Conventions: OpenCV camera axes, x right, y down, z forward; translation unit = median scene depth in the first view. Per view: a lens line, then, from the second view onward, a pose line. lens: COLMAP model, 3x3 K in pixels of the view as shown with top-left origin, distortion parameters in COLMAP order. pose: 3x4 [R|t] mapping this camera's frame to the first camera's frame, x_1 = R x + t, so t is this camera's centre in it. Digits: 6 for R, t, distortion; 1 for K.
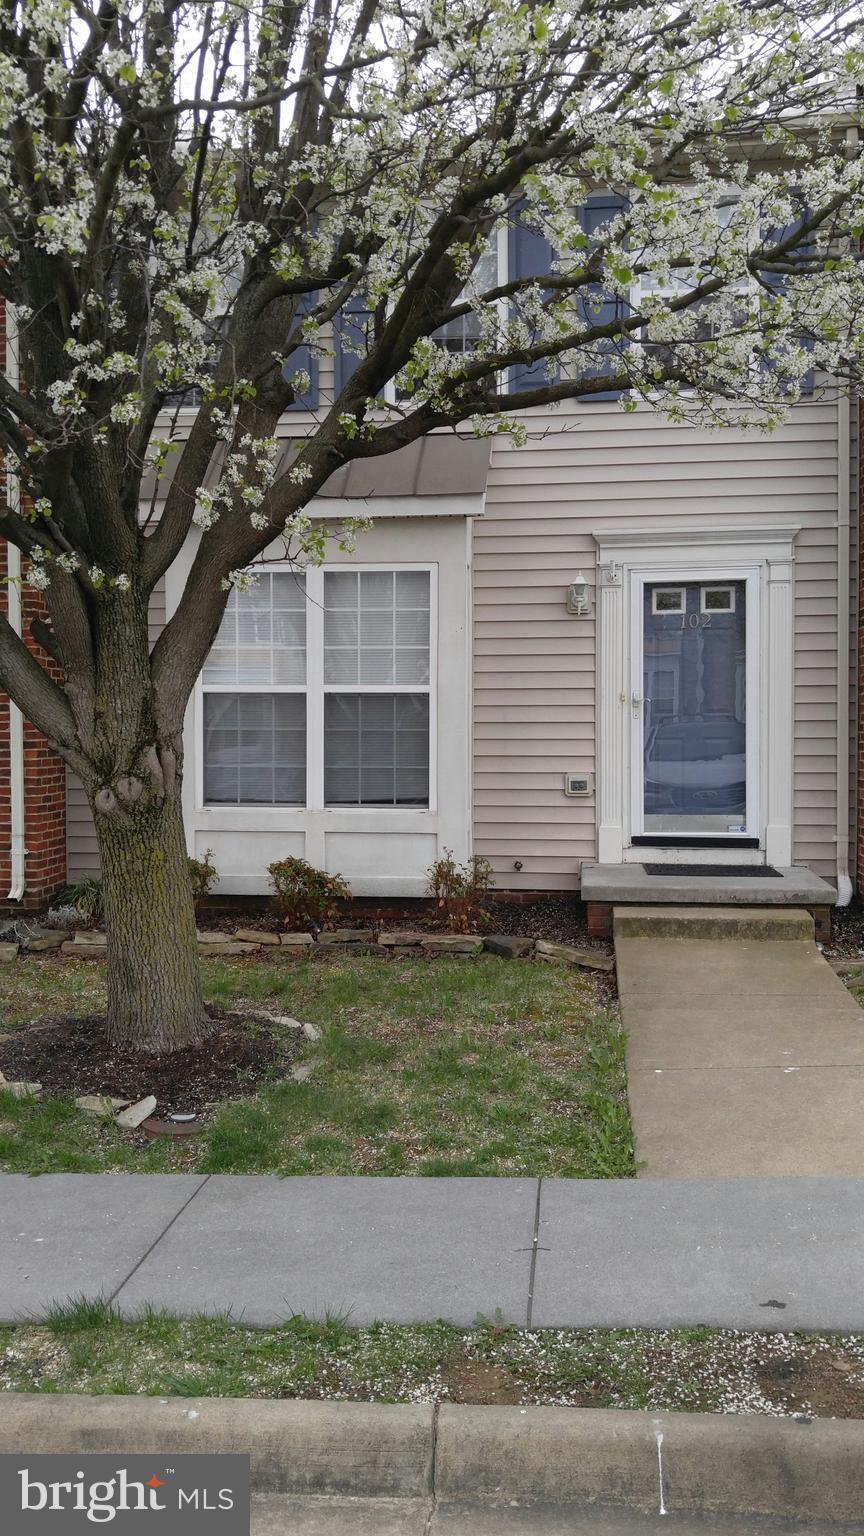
lens RADIAL K [[1508.7, 0, 432.3], [0, 1508.7, 765.7], [0, 0, 1]] dist [0.095959, 0.000000]
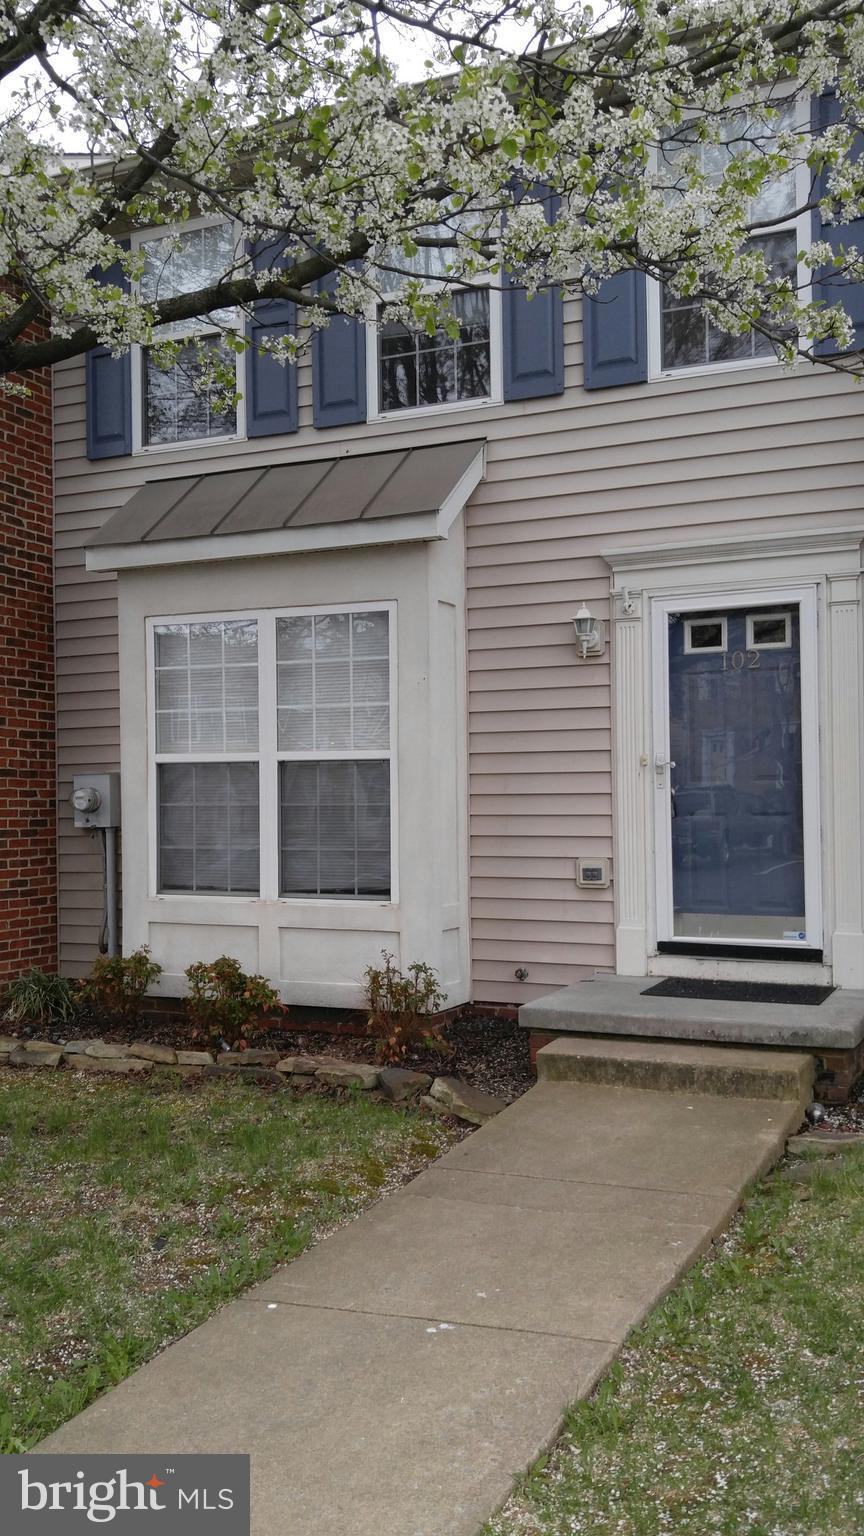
lens RADIAL K [[1508.7, 0, 399.8], [0, 1508.7, 762.2], [0, 0, 1]] dist [0.095959, 0.000000]
pose [[0.941353, -0.014309, -0.337121, 0.273339], [-0.003357, 0.998654, -0.051759, -0.004022], [0.337408, 0.049855, 0.940037, 0.229441]]
